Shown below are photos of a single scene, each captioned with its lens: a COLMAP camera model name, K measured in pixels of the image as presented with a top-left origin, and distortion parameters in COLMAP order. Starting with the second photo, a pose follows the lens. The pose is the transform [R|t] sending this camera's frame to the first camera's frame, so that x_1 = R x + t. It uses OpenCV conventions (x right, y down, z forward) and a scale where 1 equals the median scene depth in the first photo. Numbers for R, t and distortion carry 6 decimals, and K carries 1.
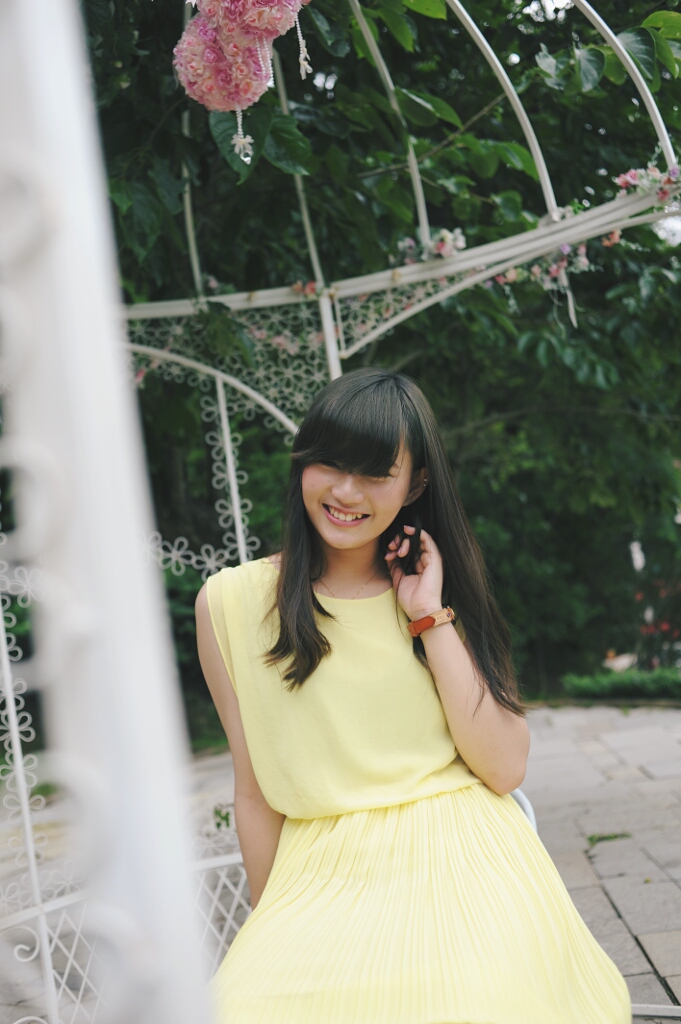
lens RADIAL K [[1036.9, 0, 340.5], [0, 1036.9, 512.0], [0, 0, 1]] dist [-0.062241, 0.002218]
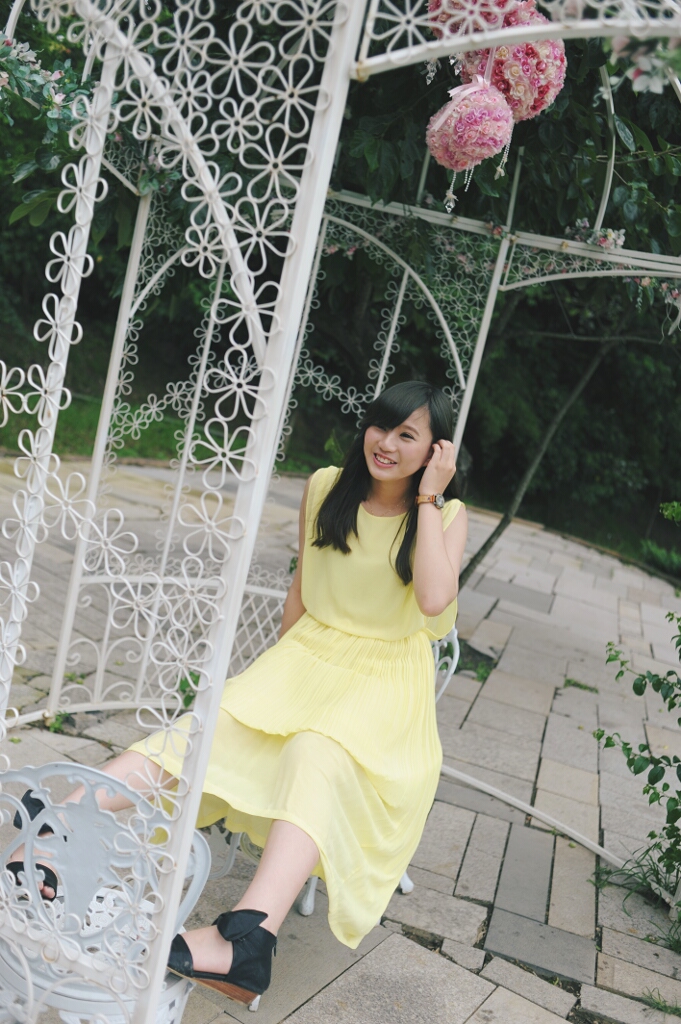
lens RADIAL K [[1036.9, 0, 340.5], [0, 1036.9, 512.0], [0, 0, 1]] dist [-0.062241, 0.002218]
pose [[0.915569, 0.389866, -0.098681, 0.054452], [-0.351285, 0.894751, 0.275715, -0.186995], [0.195787, -0.217771, 0.956161, -0.343411]]
